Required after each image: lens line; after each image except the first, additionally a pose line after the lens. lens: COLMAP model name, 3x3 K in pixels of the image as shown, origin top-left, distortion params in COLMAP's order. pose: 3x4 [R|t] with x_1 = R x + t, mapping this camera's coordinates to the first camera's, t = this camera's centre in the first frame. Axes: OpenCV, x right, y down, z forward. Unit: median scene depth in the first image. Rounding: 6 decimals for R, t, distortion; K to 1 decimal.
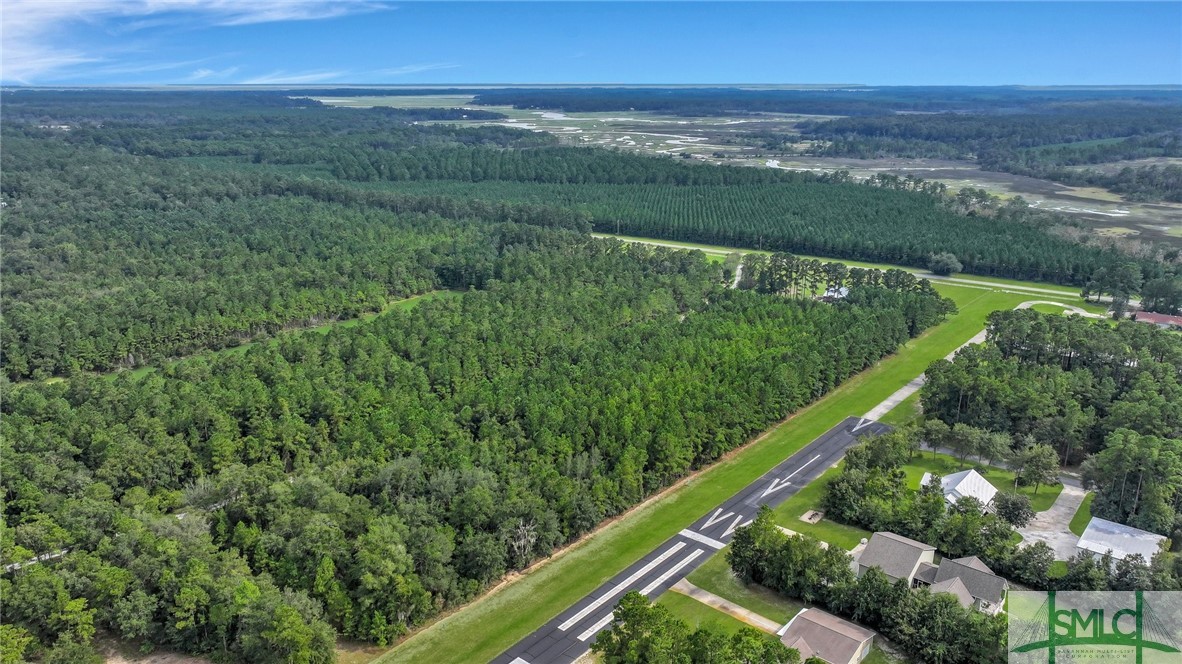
lens RADIAL K [[838.6, 0, 591.0], [0, 838.6, 332.0], [0, 0, 1]] dist [0.001245, 0.000970]
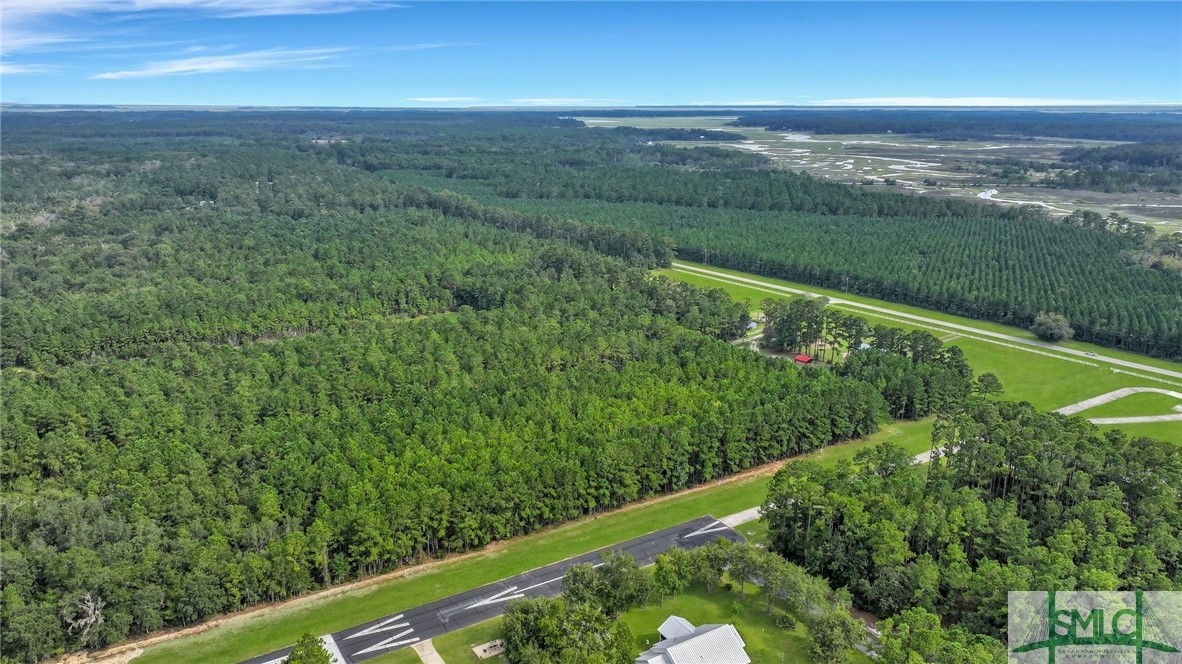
lens RADIAL K [[829.8, 0, 586.9], [0, 829.8, 346.7], [0, 0, 1]] dist [-0.000614, 0.002283]
pose [[0.949768, 0.088980, -0.300038, 0.156997], [-0.090412, 0.995863, 0.009136, -0.020111], [0.299610, 0.018450, 0.953883, 0.084259]]
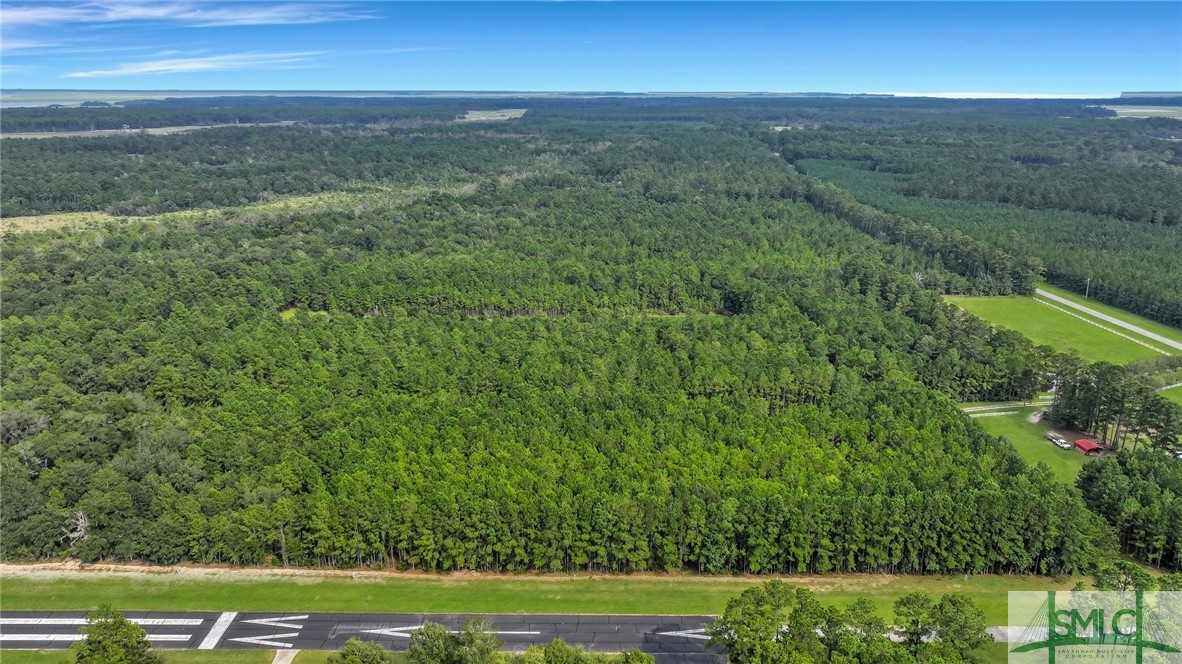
lens RADIAL K [[838.6, 0, 591.0], [0, 838.6, 332.0], [0, 0, 1]] dist [0.001245, 0.000970]
pose [[0.637113, 0.212907, -0.740782, 0.246350], [-0.219227, 0.971453, 0.090656, -0.051063], [0.738936, 0.104641, 0.665600, 0.188806]]
